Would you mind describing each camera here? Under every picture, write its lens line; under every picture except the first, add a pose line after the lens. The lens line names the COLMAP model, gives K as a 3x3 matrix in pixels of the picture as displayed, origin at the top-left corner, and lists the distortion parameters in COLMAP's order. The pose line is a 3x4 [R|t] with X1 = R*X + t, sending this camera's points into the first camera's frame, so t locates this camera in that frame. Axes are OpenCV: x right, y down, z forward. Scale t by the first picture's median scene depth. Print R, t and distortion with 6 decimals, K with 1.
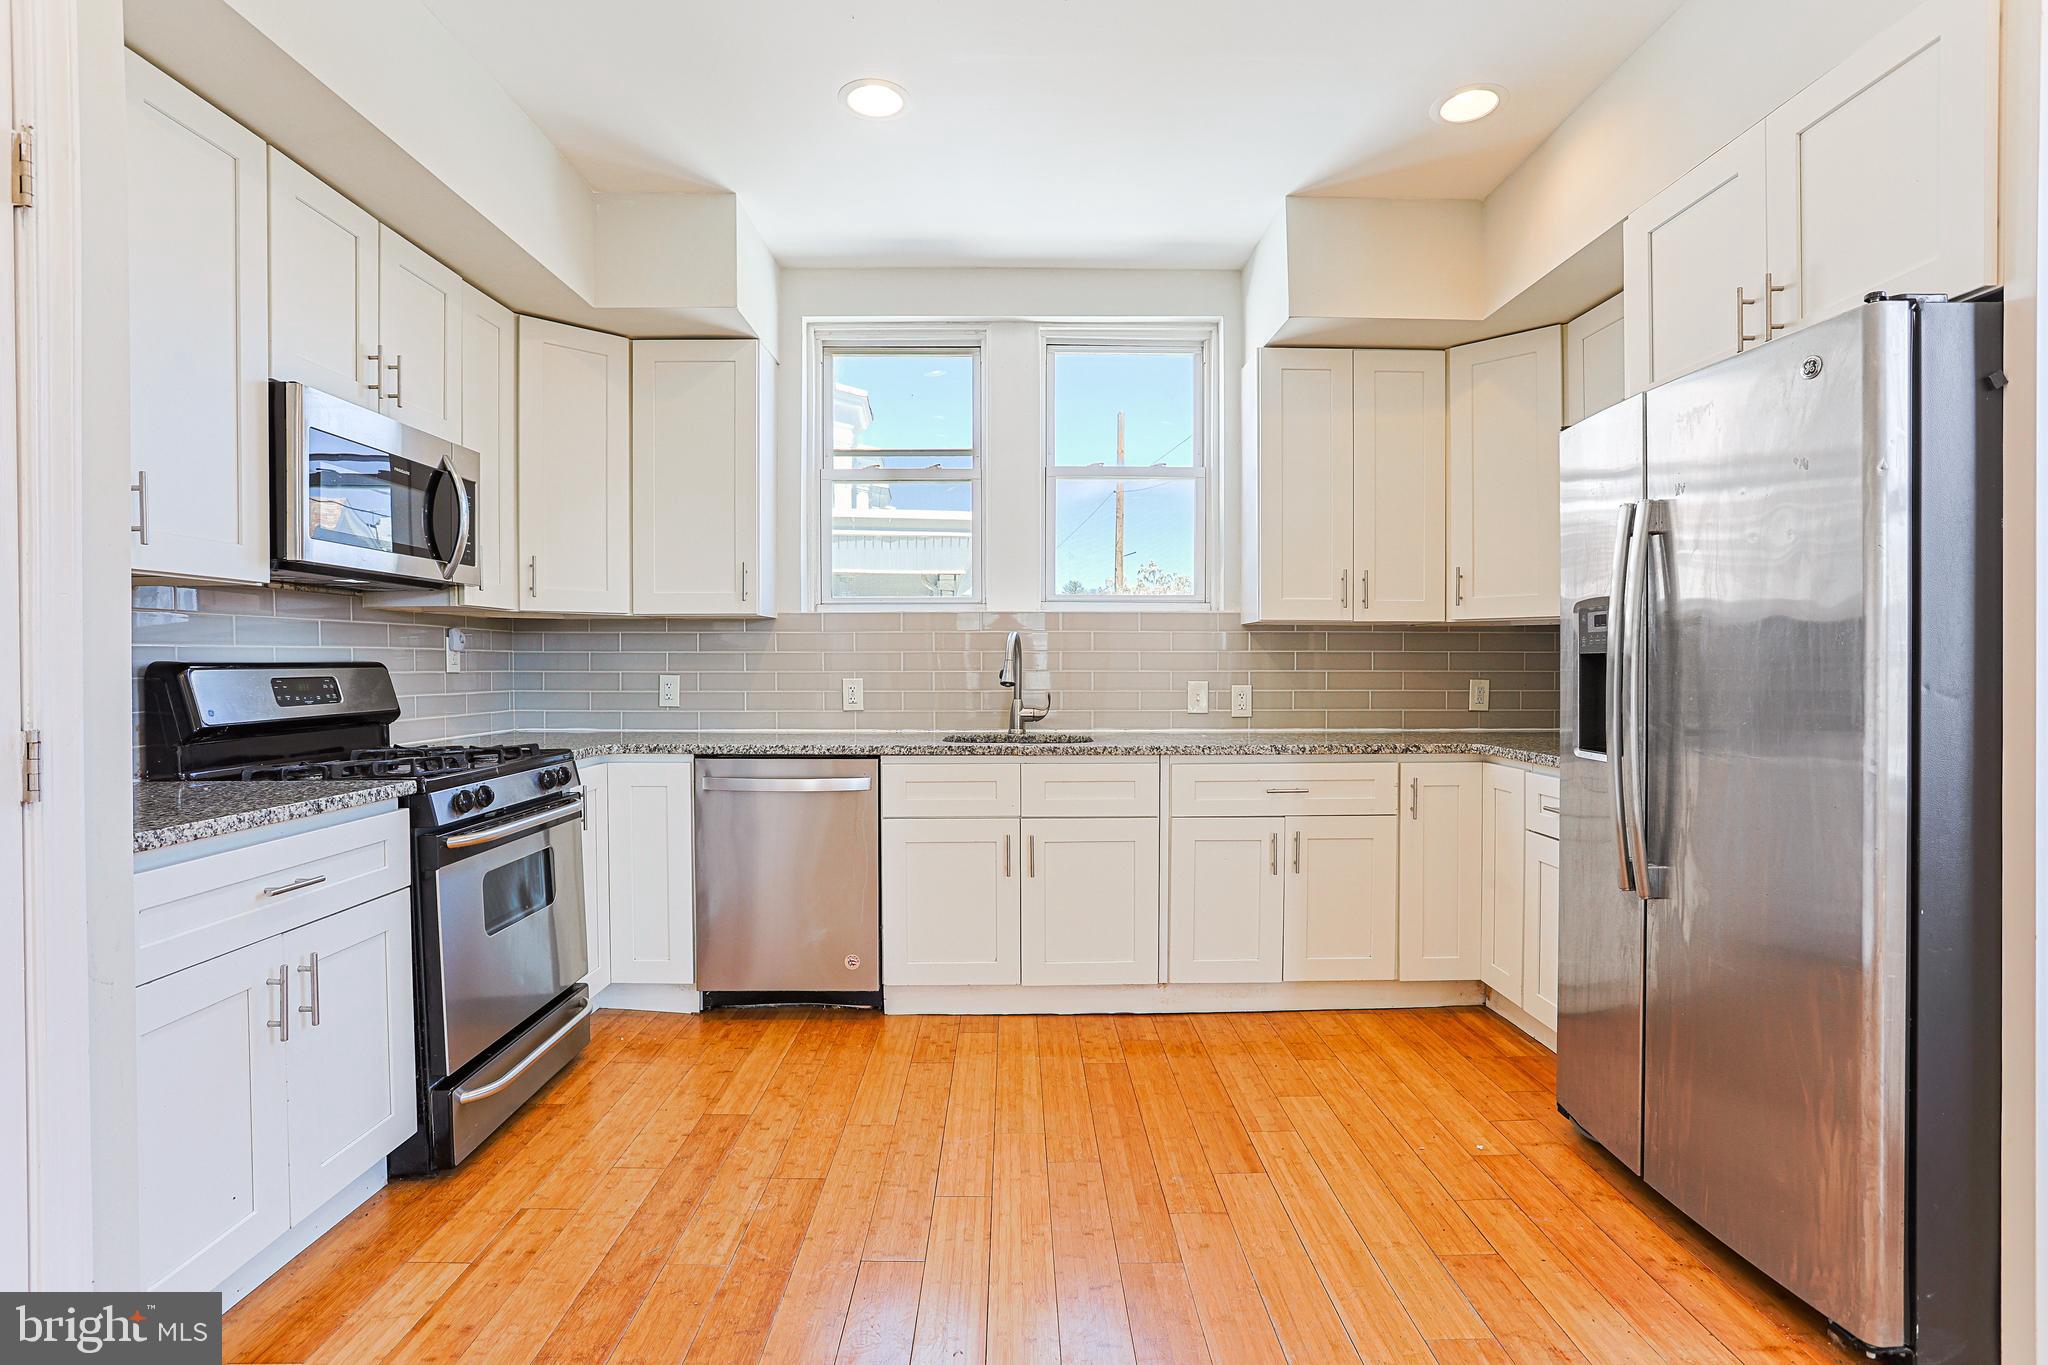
lens RADIAL K [[983.7, 0, 1014.2], [0, 983.7, 678.1], [0, 0, 1]] dist [-0.060206, 0.029509]
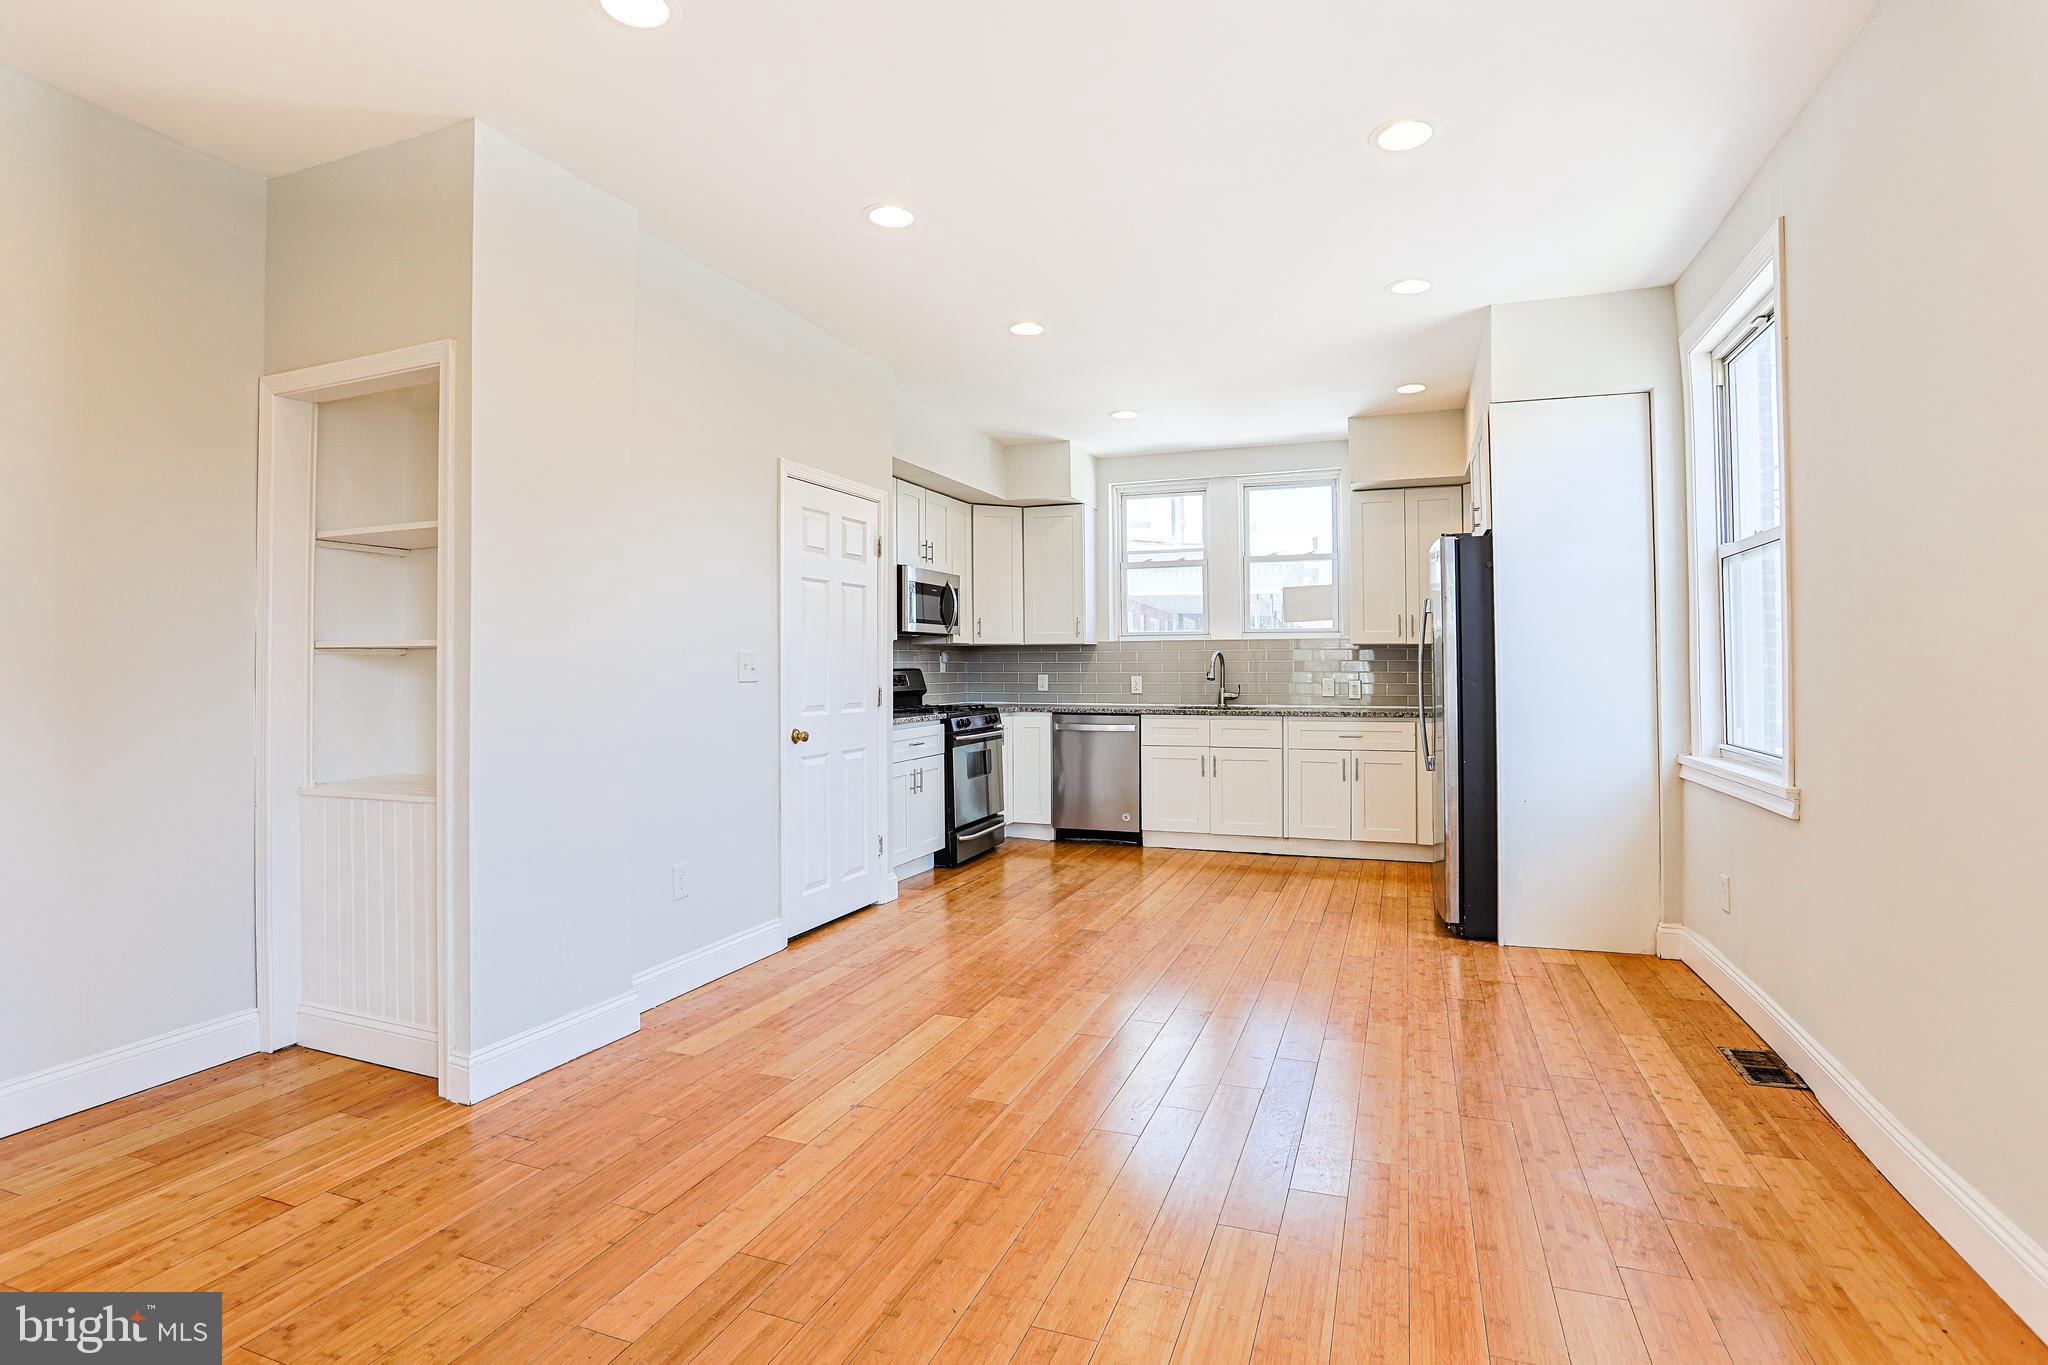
lens RADIAL K [[996.9, 0, 1033.0], [0, 996.9, 644.5], [0, 0, 1]] dist [-0.024127, 0.000123]
pose [[0.933965, -0.010503, -0.357209, 0.390514], [-0.001899, 0.999408, -0.034351, 0.006466], [0.357358, 0.032761, 0.933393, -0.990362]]
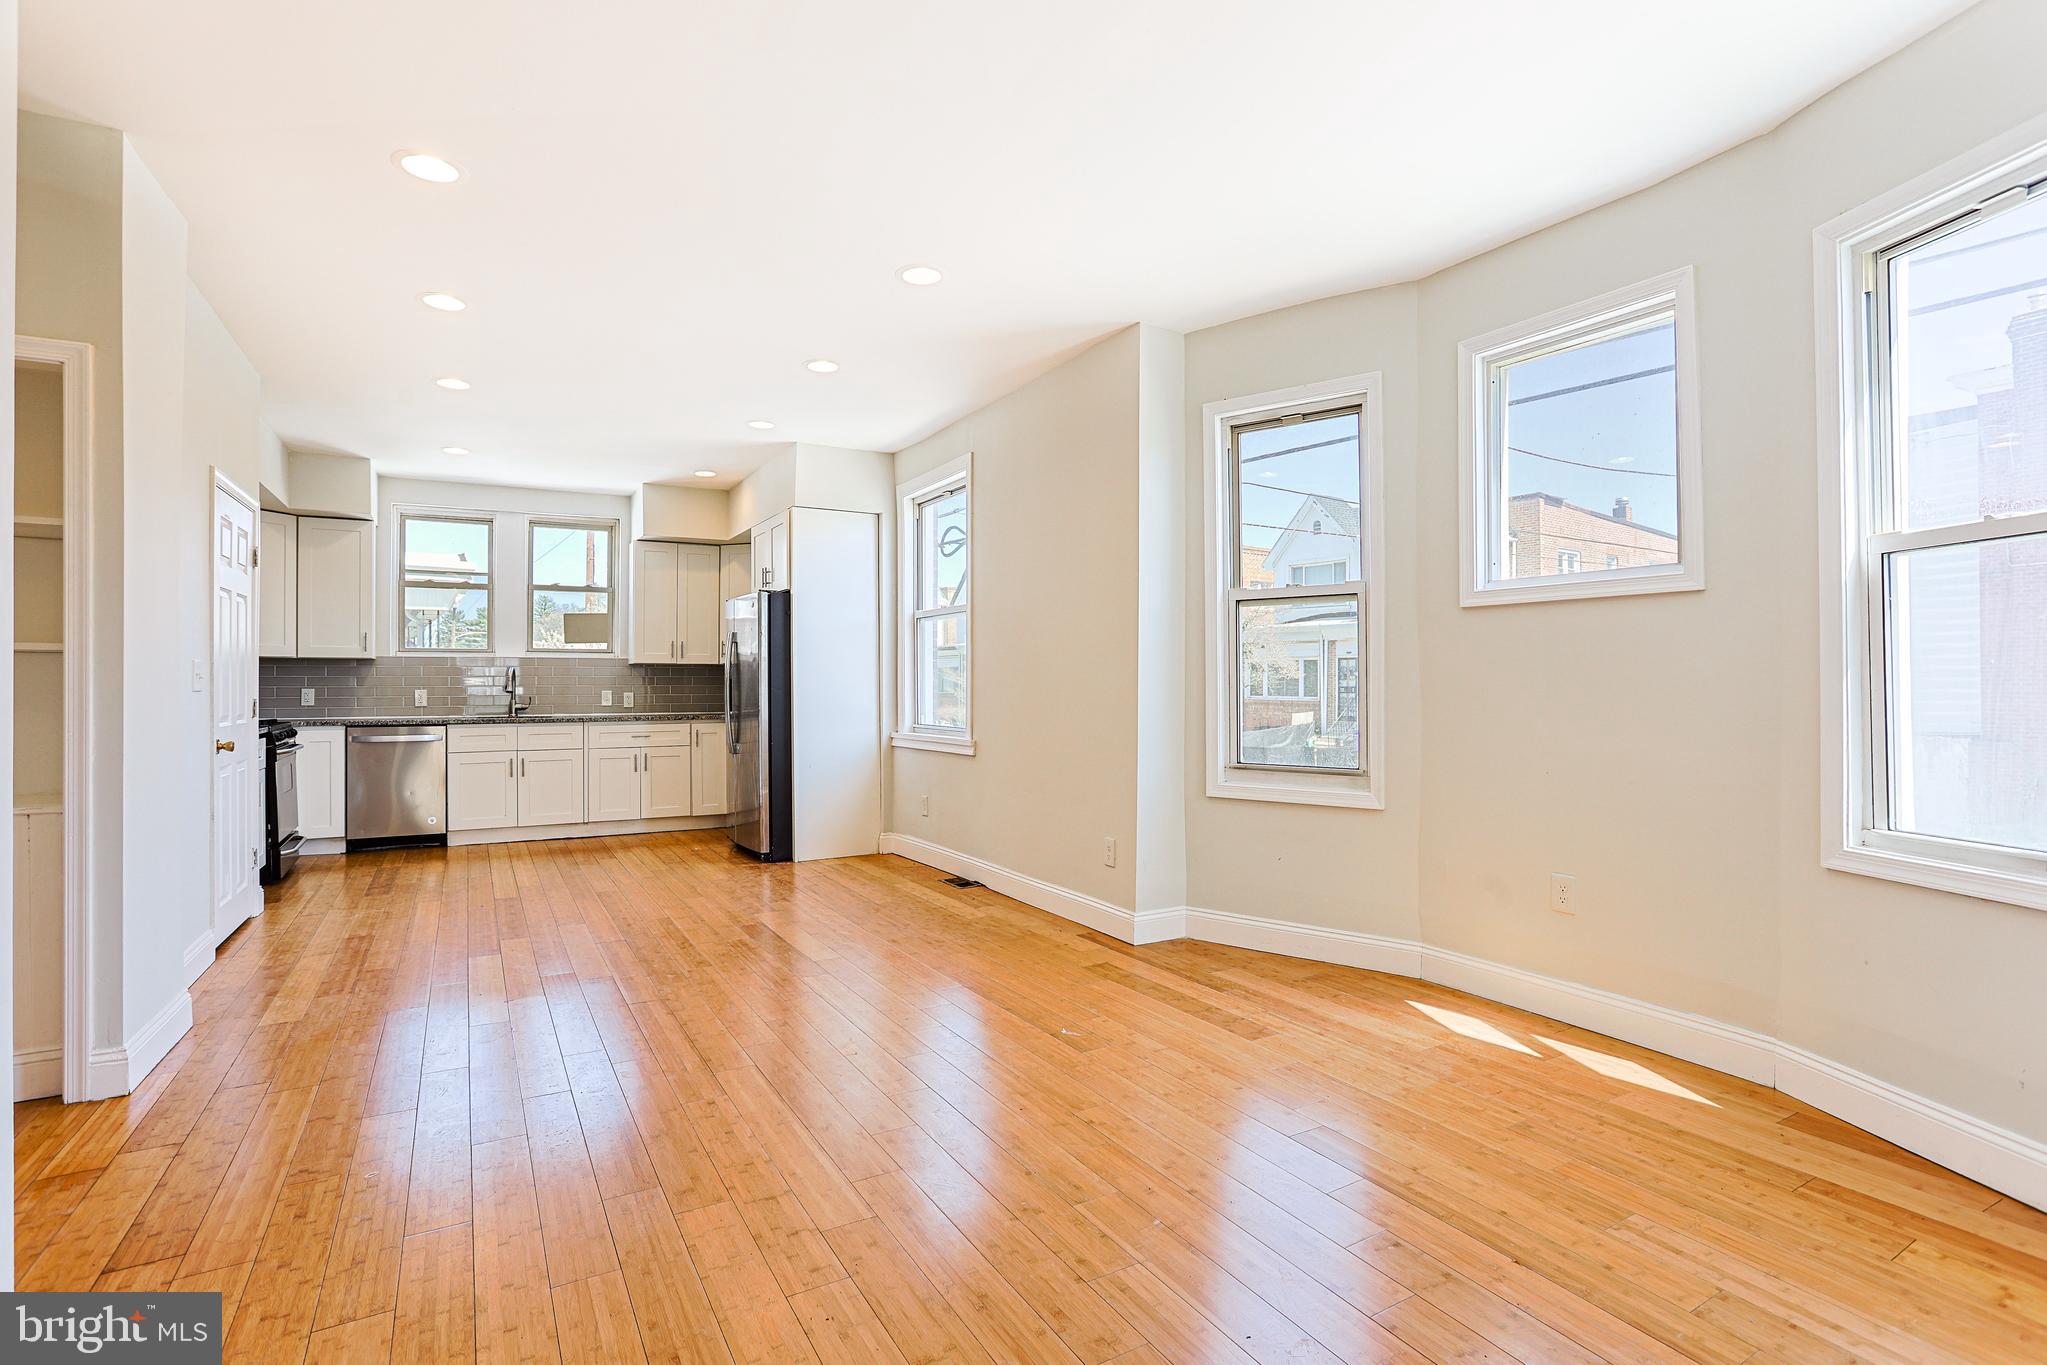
lens RADIAL K [[983.2, 0, 1013.7], [0, 983.2, 678.1], [0, 0, 1]] dist [-0.060206, 0.029509]
pose [[0.876179, 0.001114, 0.481984, -0.067045], [0.008195, 0.999818, -0.017208, 0.022774], [-0.481916, 0.019028, 0.876011, -1.488292]]
